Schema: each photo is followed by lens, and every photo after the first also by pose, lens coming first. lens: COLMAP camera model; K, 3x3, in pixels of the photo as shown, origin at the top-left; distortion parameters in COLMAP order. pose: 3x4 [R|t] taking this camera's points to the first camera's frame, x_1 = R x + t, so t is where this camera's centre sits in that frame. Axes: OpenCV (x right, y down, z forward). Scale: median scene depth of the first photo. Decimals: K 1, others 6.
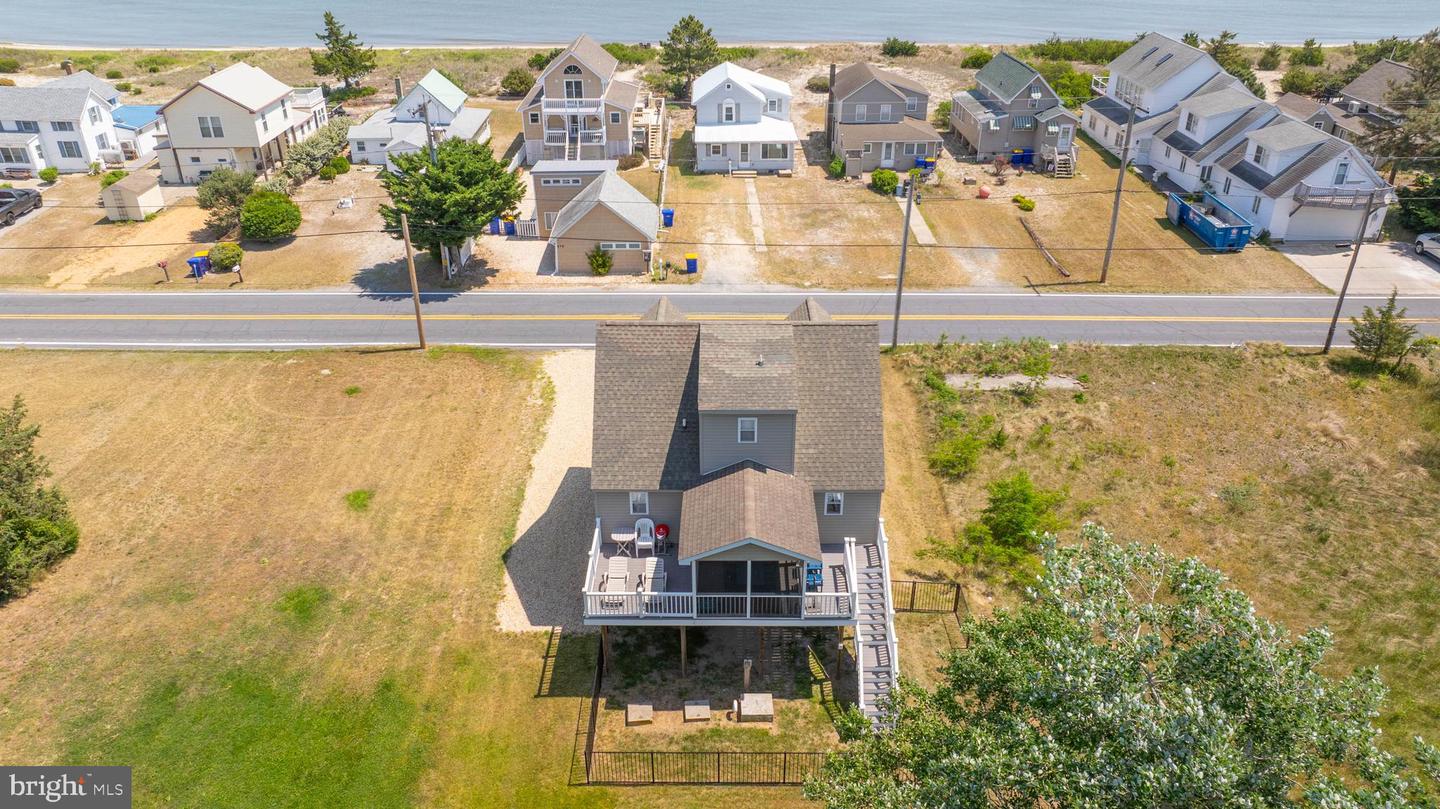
lens RADIAL K [[1010.7, 0, 720.0], [0, 1010.7, 404.5], [0, 0, 1]] dist [-0.031711, 0.048774]
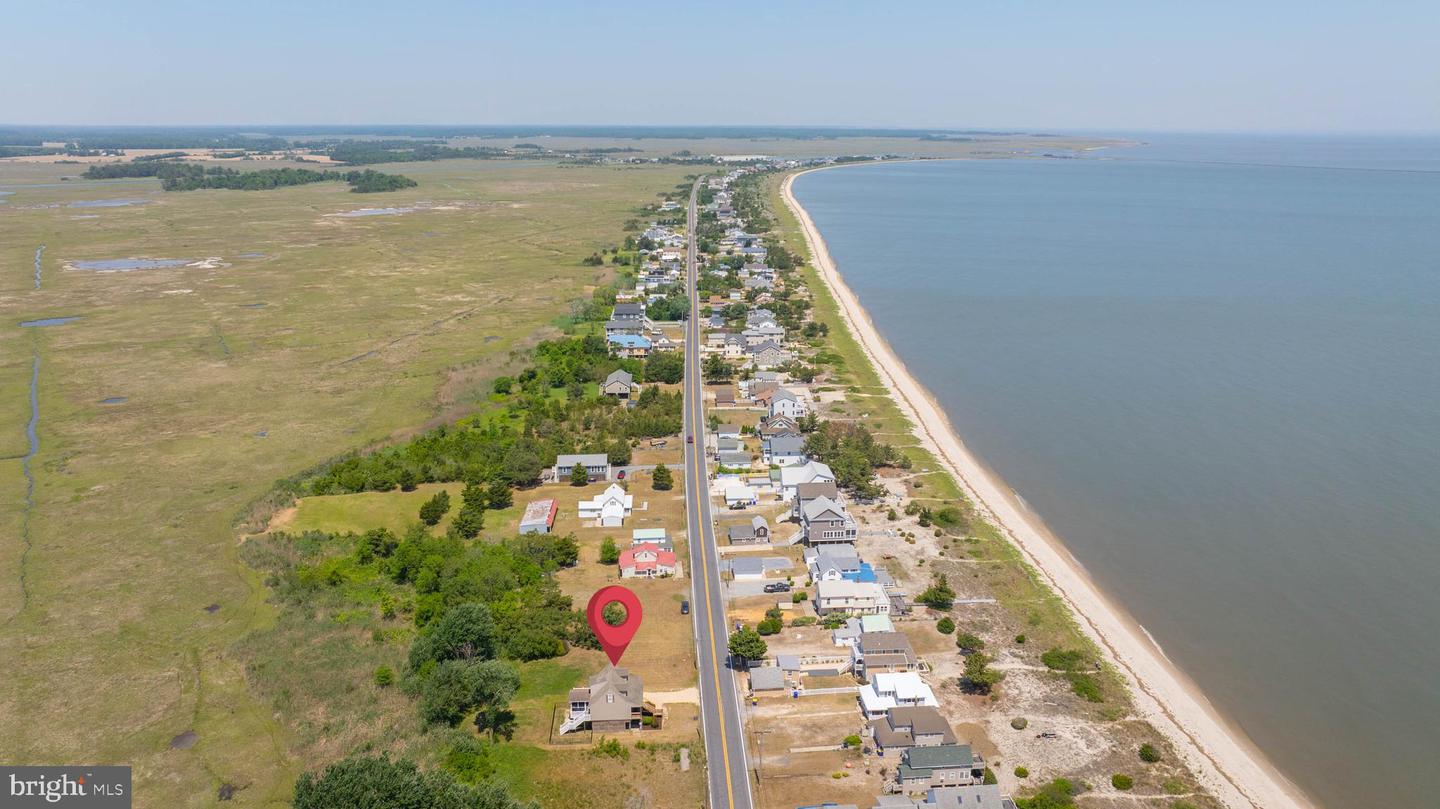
lens RADIAL K [[1014.7, 0, 720.9], [0, 1014.7, 401.1], [0, 0, 1]] dist [-0.029060, -0.001516]
pose [[0.066973, 0.266838, -0.961412, 3.229638], [-0.483854, 0.851376, 0.202592, -1.794559], [0.872582, 0.451615, 0.186129, -0.117719]]
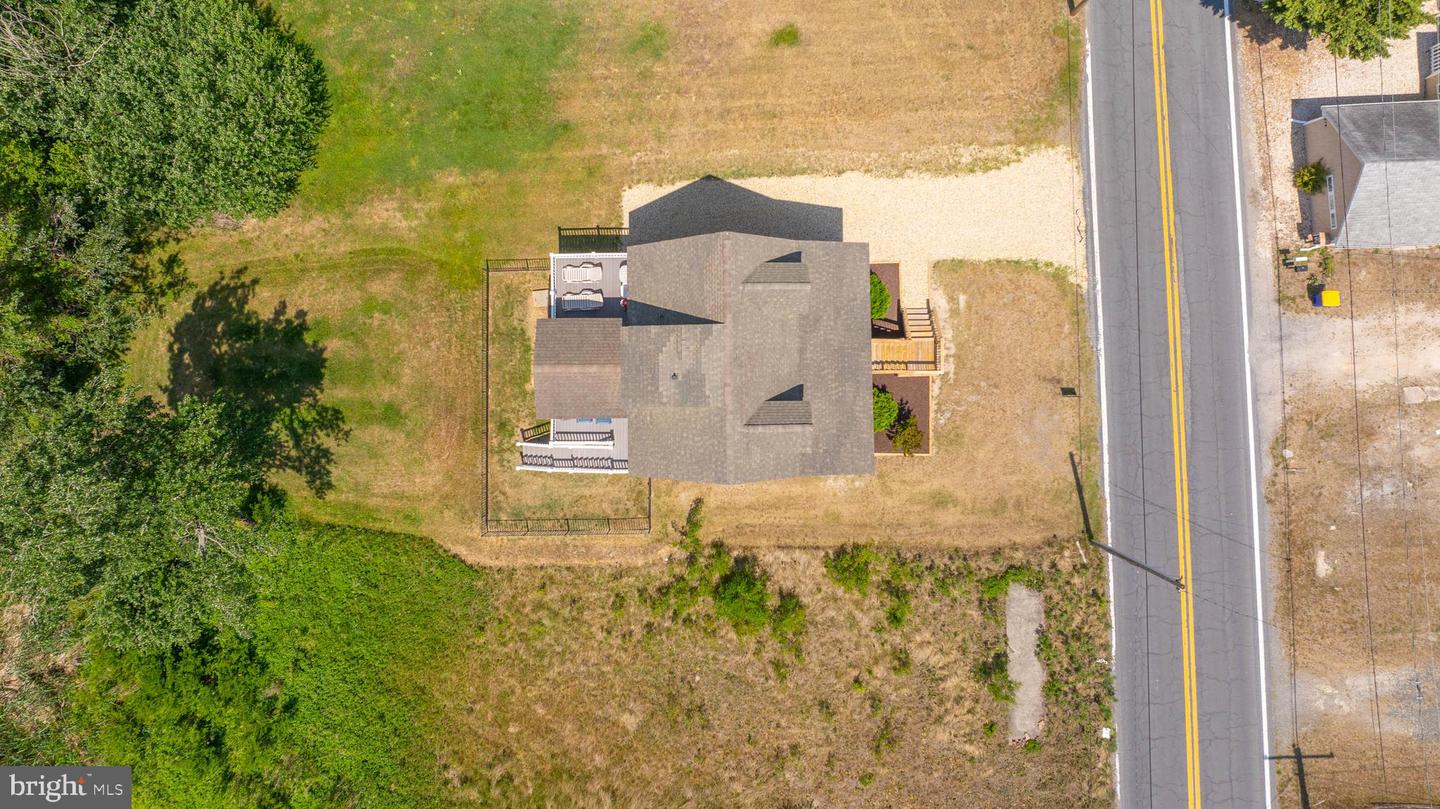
lens RADIAL K [[1014.7, 0, 720.9], [0, 1014.7, 401.1], [0, 0, 1]] dist [-0.029060, -0.001516]
pose [[0.014585, 0.996977, -0.076313, 0.114279], [-0.468432, 0.074241, 0.880375, -0.675624], [0.883379, 0.022907, 0.468099, 0.315462]]
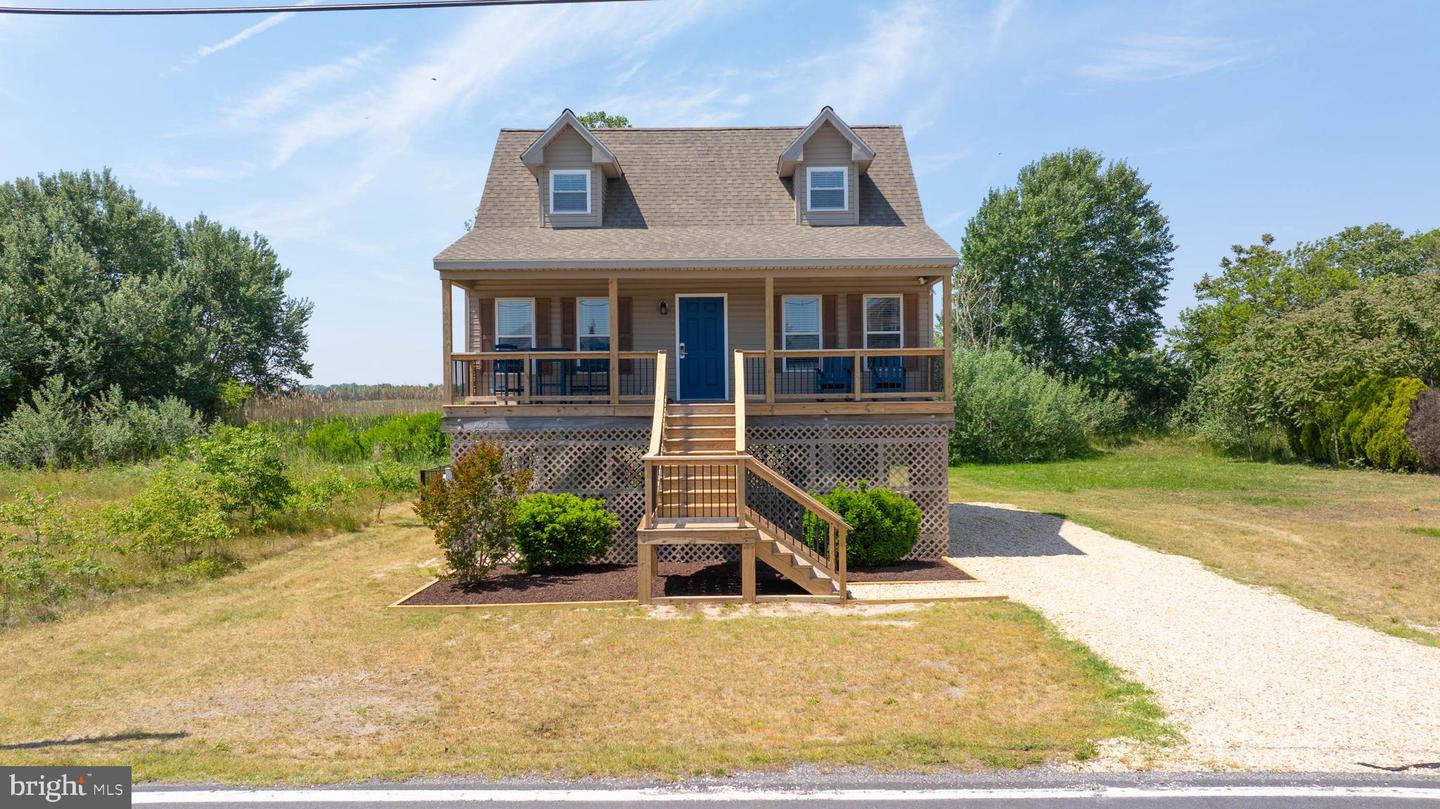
lens RADIAL K [[1034.6, 0, 718.2], [0, 1034.6, 409.8], [0, 0, 1]] dist [-0.023699, 0.004073]
pose [[-0.999935, 0.010654, -0.004007, 0.006188], [0.007206, 0.865008, 0.501707, -0.174792], [0.008811, 0.501645, -0.865028, 1.109637]]
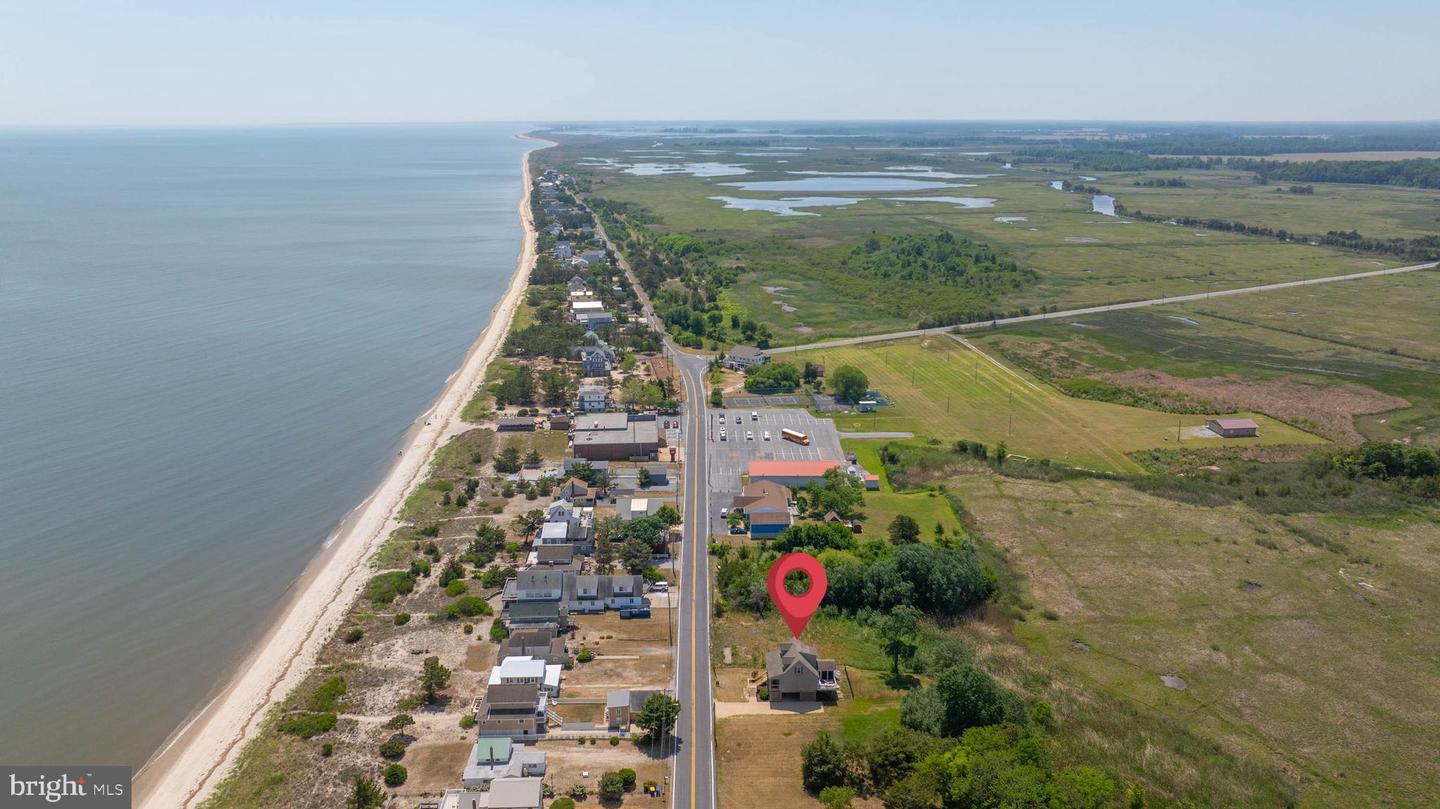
lens RADIAL K [[1014.7, 0, 720.9], [0, 1014.7, 401.1], [0, 0, 1]] dist [-0.029060, -0.001516]
pose [[-0.029515, -0.268441, 0.962844, -3.411976], [0.486173, 0.837791, 0.248479, -1.923360], [-0.873364, 0.475442, 0.105781, 0.050067]]
